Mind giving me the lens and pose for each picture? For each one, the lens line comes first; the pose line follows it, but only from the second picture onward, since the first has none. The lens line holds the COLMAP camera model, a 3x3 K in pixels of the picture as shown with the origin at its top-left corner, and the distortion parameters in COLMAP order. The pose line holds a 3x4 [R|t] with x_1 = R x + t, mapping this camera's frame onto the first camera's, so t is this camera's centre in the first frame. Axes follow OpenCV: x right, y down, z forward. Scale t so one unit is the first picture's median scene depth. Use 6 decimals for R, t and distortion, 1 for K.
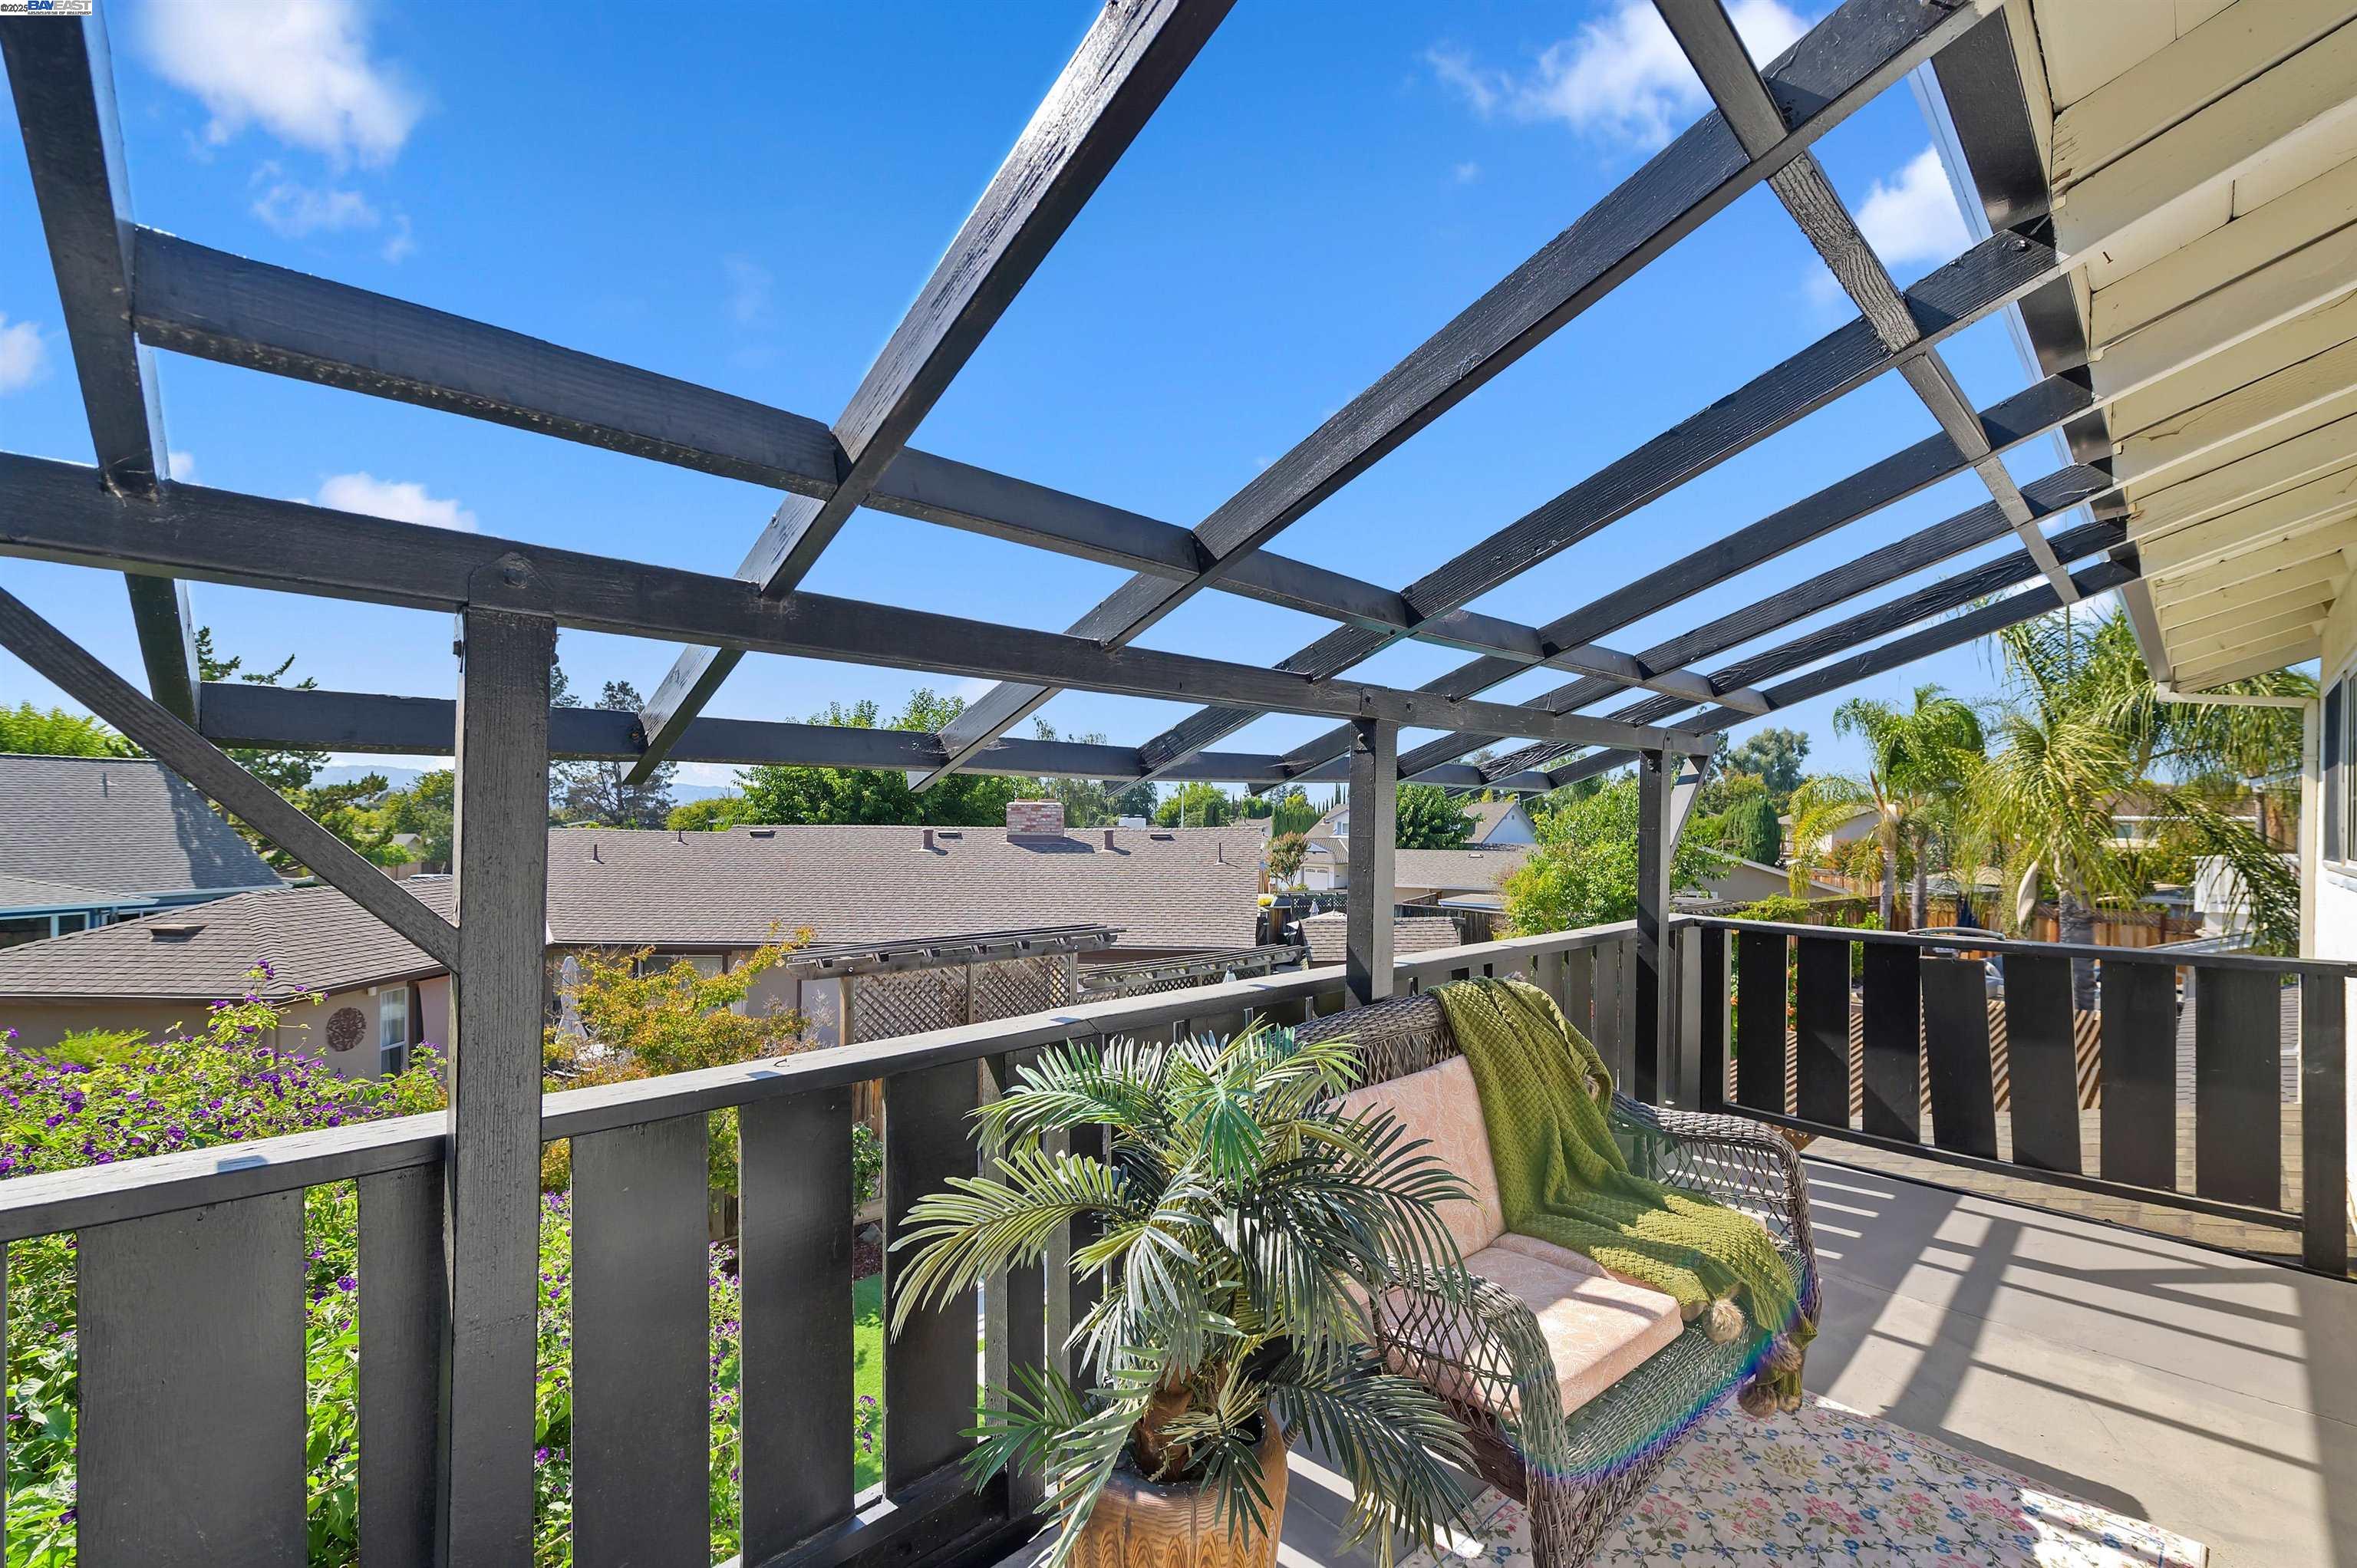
lens RADIAL K [[951.2, 0, 1198.7], [0, 951.2, 812.3], [0, 0, 1]] dist [0.013175, -0.000343]
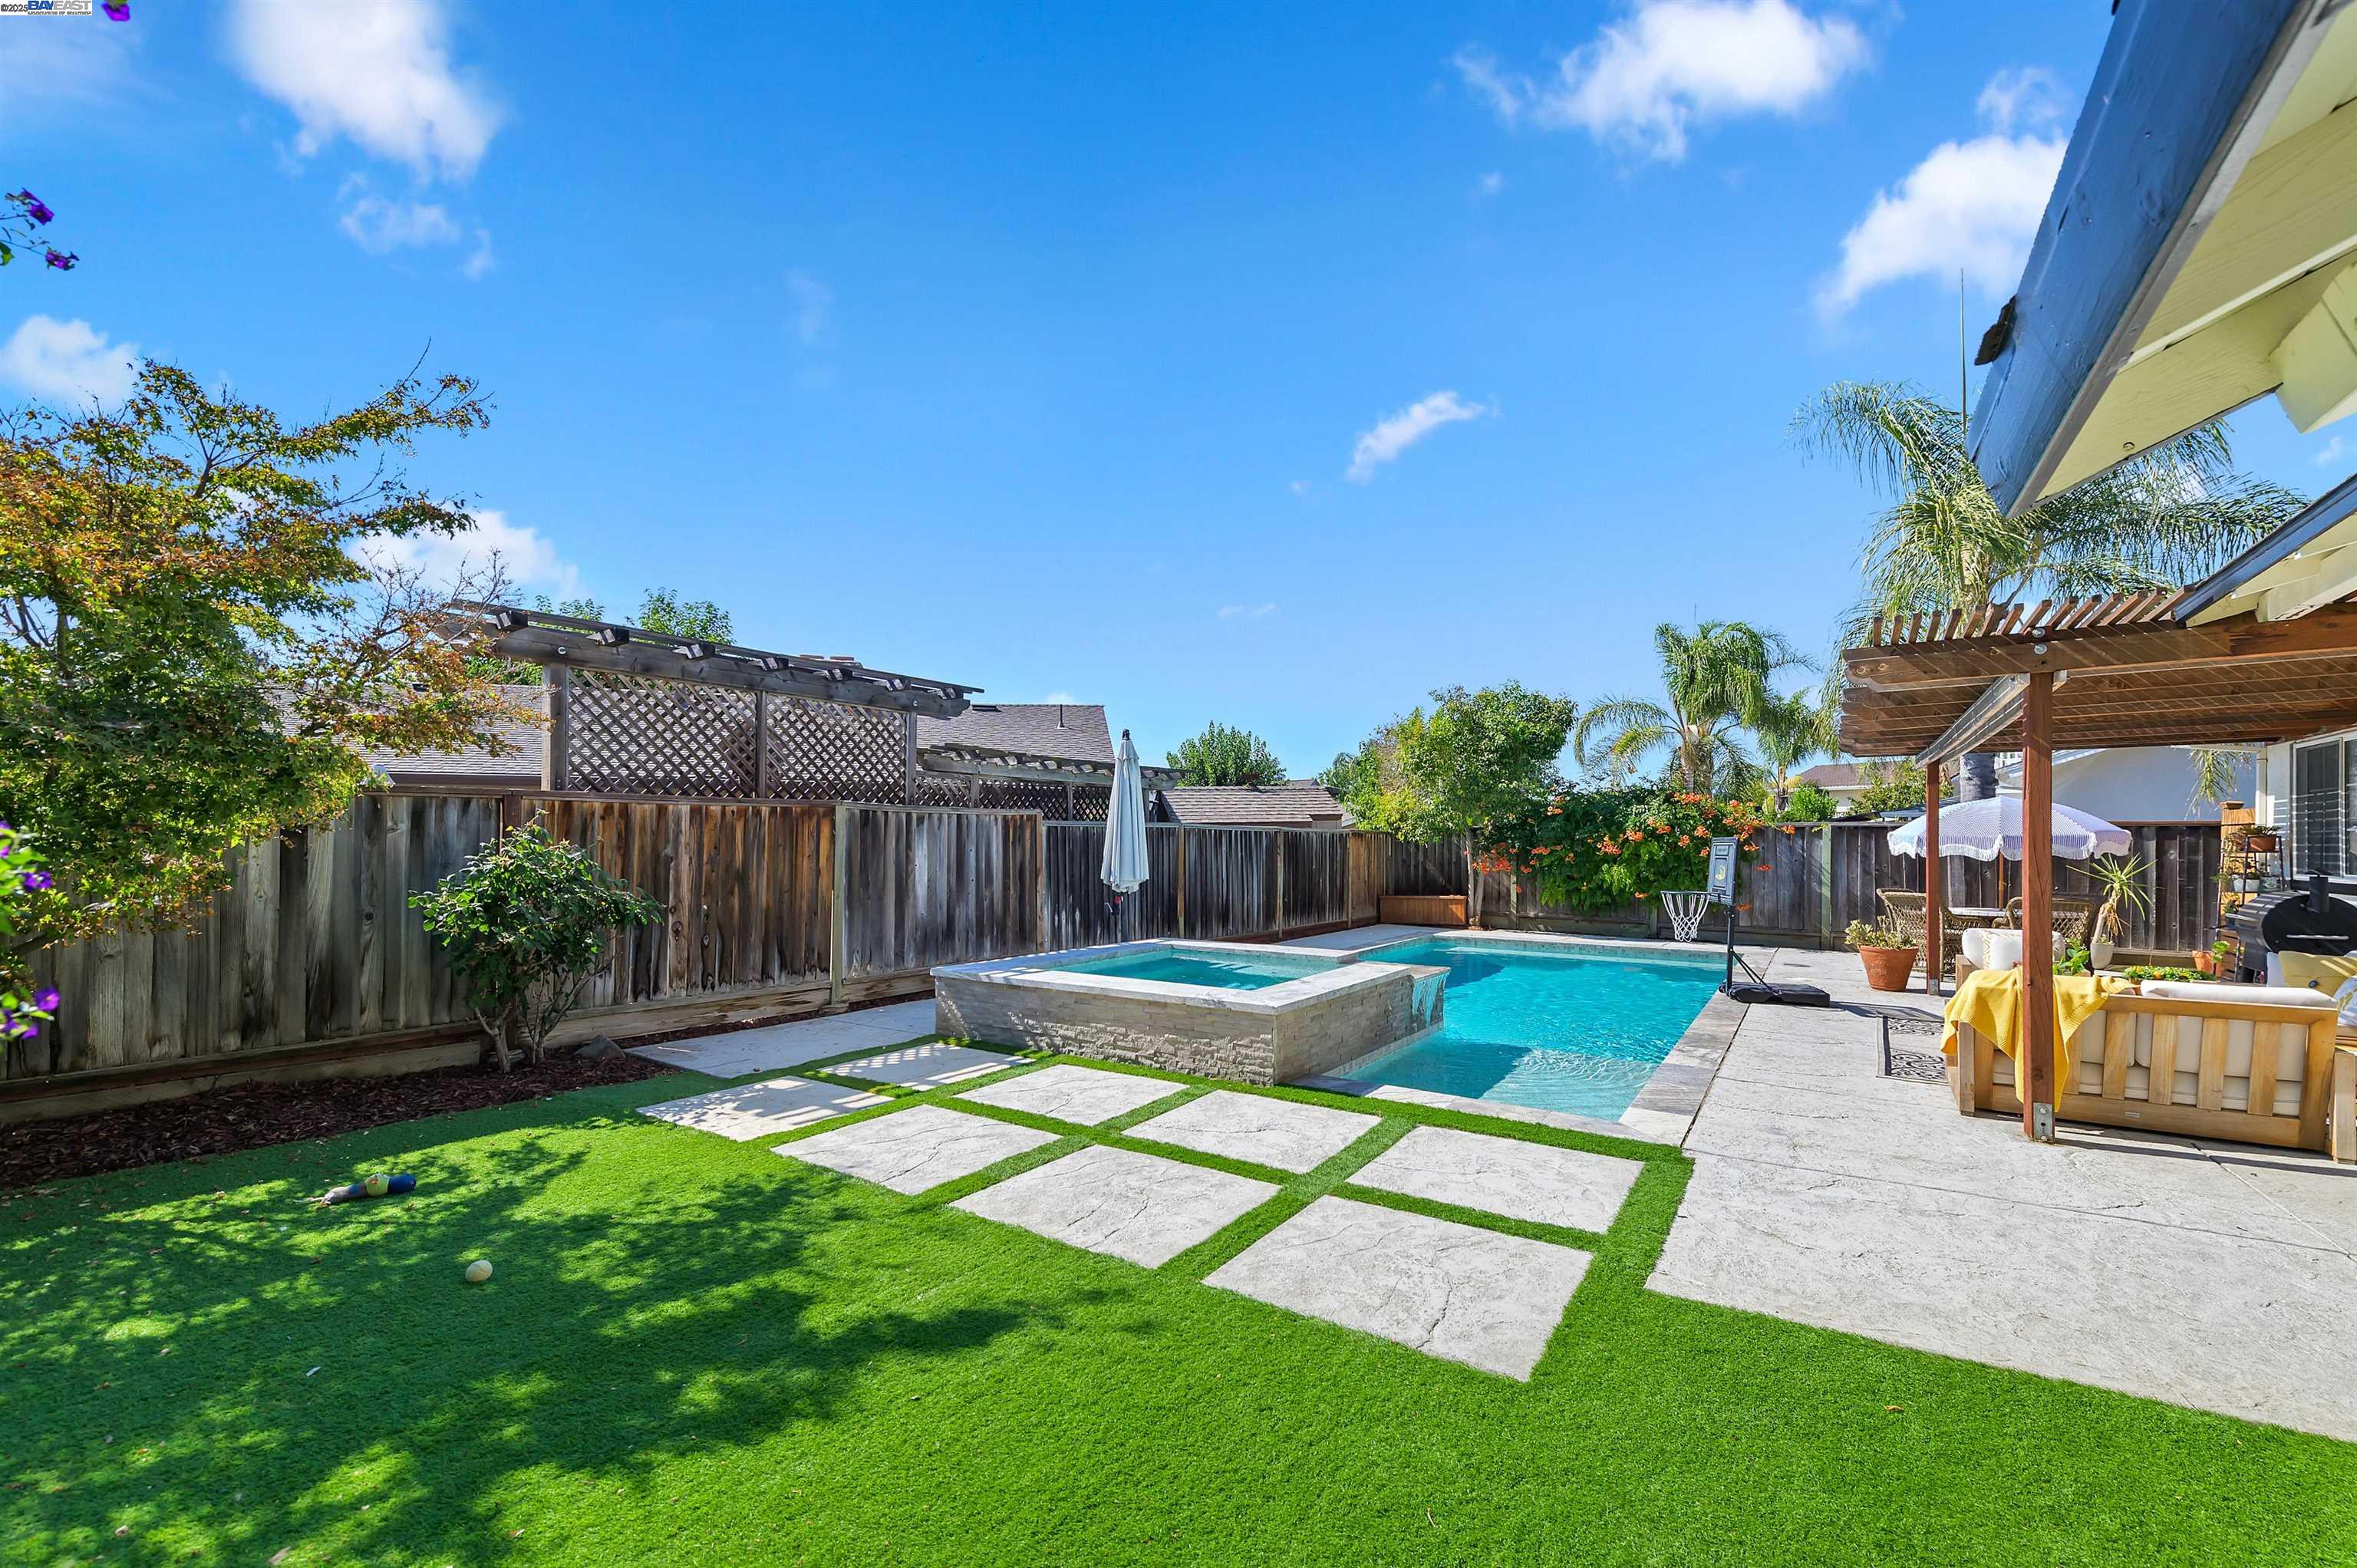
lens RADIAL K [[953.5, 0, 1204.9], [0, 953.5, 823.4], [0, 0, 1]] dist [0.017588, -0.006277]
pose [[0.971721, 0.002330, 0.236121, -0.033133], [0.000564, 0.999926, -0.012187, 0.093128], [-0.236132, 0.011975, 0.971647, 0.093086]]
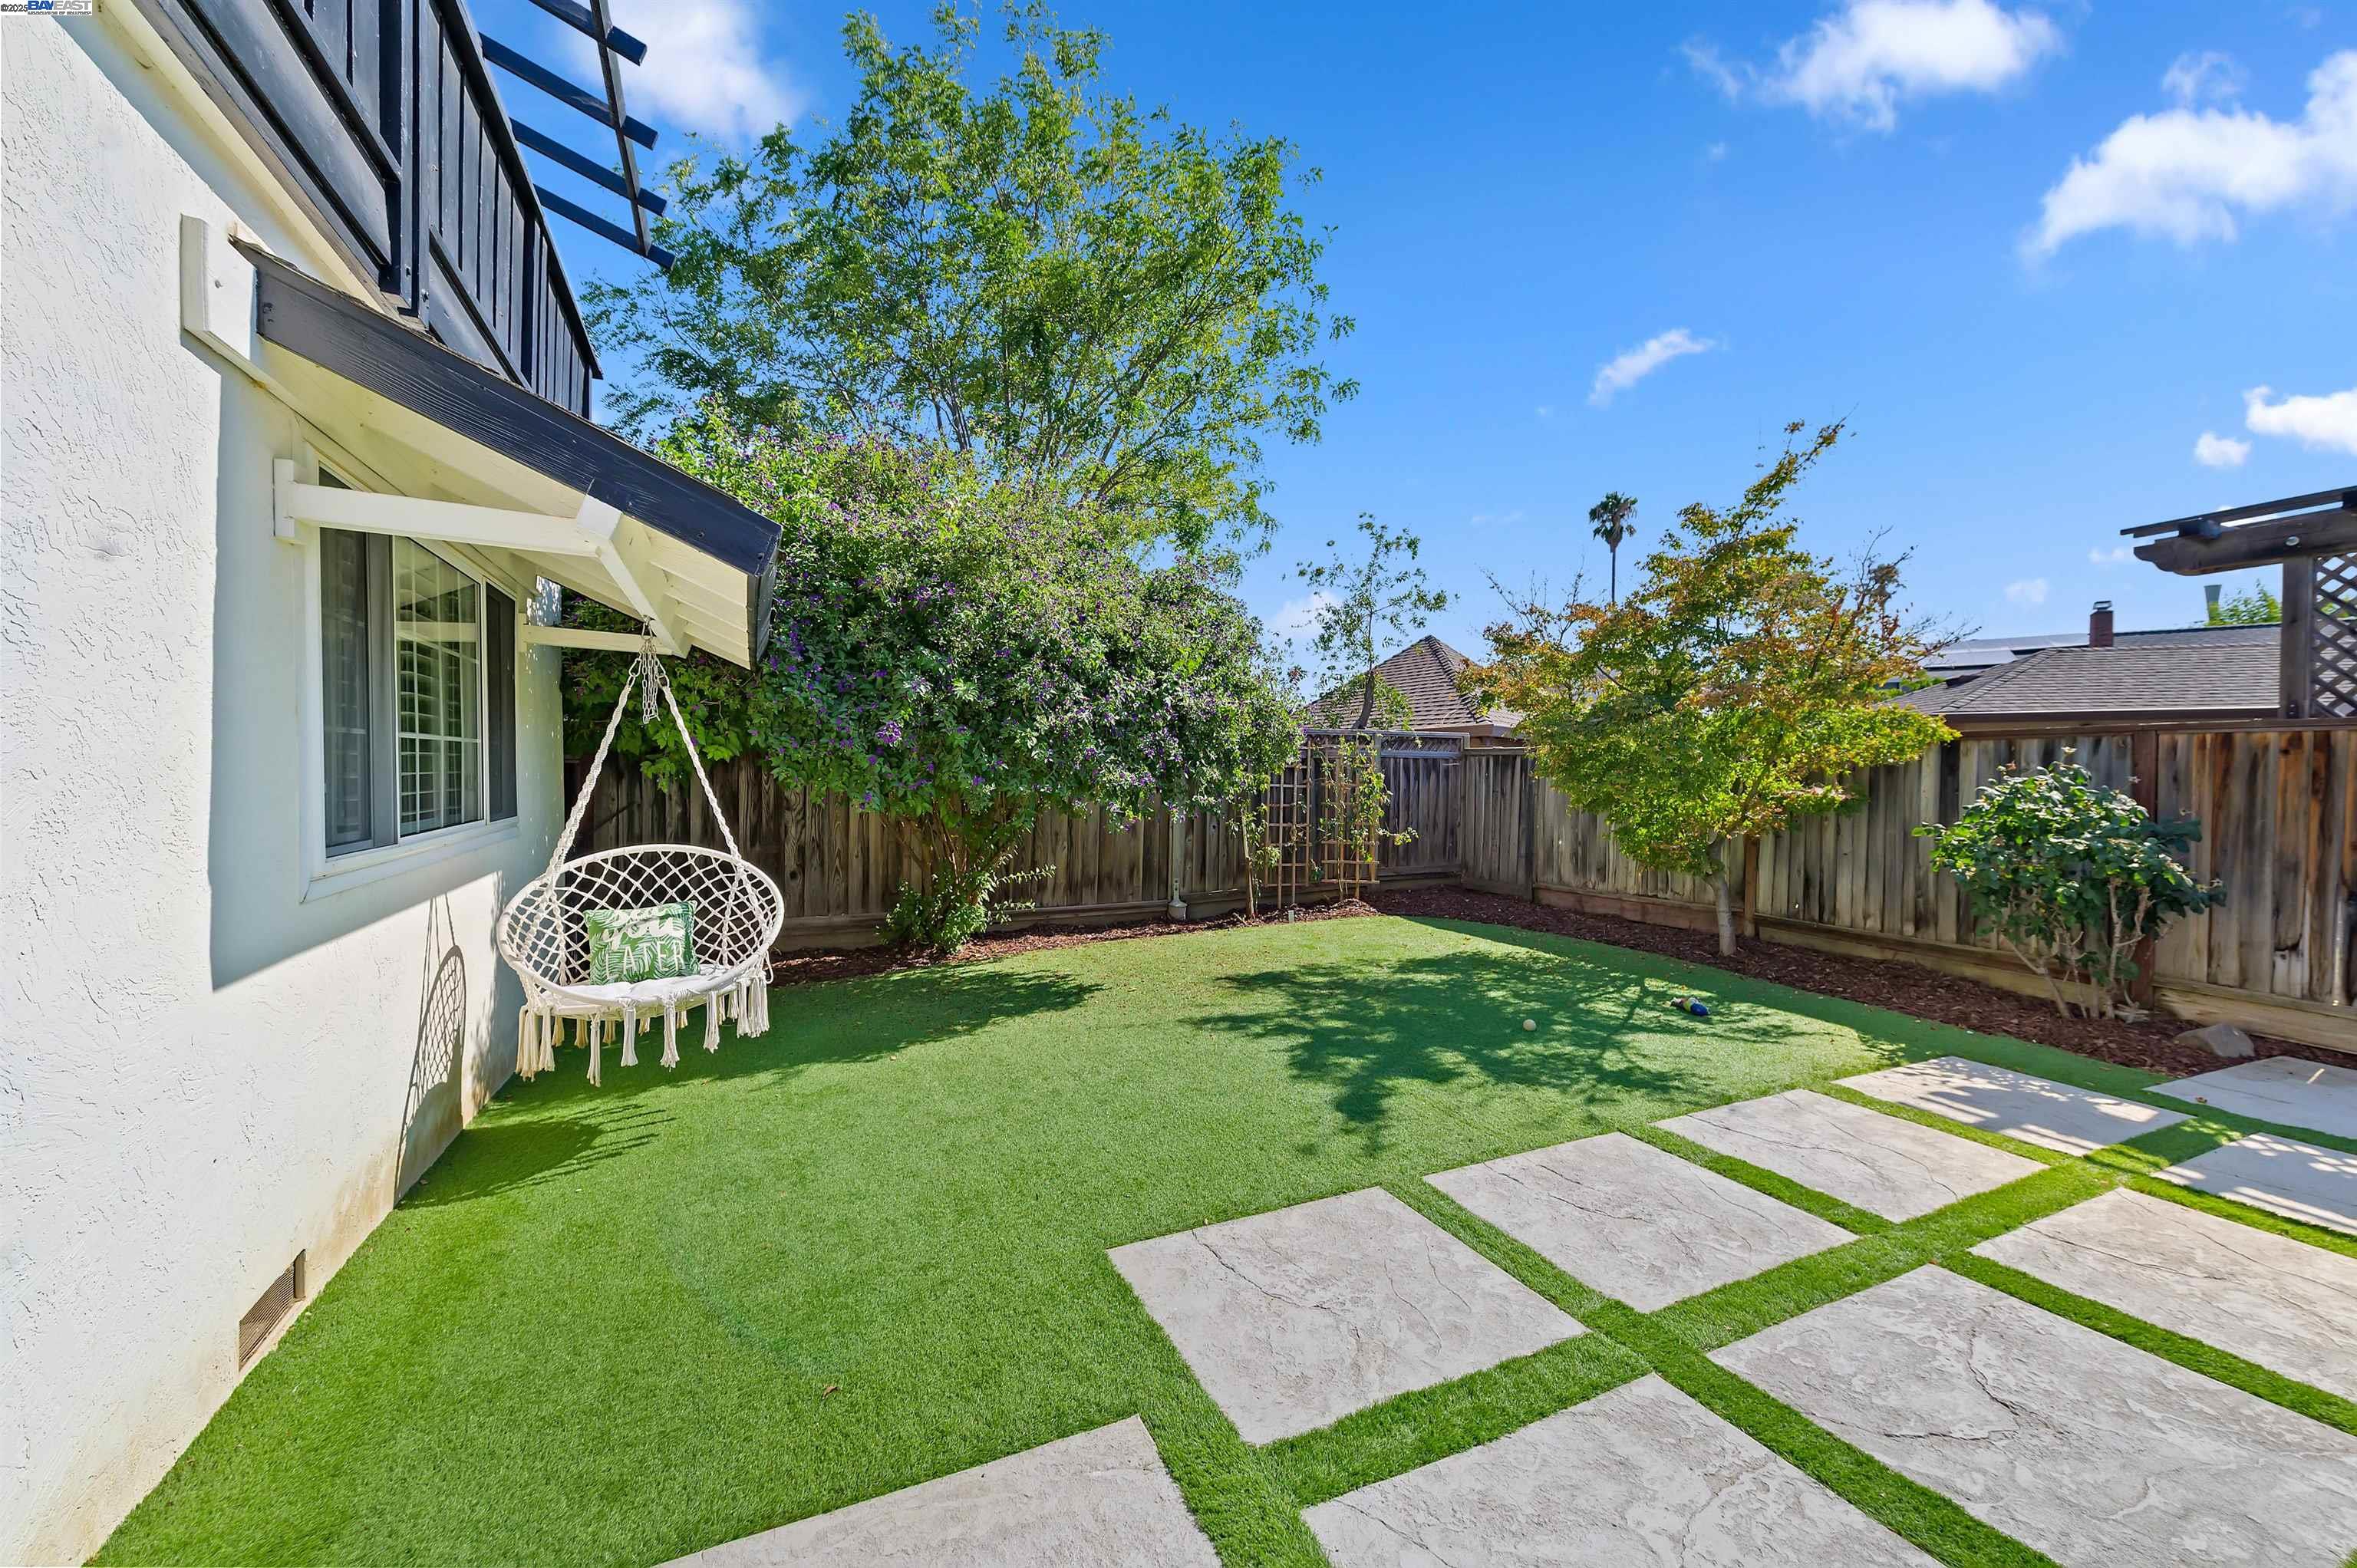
lens RADIAL K [[925.2, 0, 1197.8], [0, 925.2, 775.1], [0, 0, 1]] dist [0.016106, -0.005076]
pose [[-0.300296, 0.003081, -0.953841, 0.088728], [0.001553, 0.999995, 0.002741, 0.092404], [0.953845, -0.000658, -0.300299, 0.196402]]
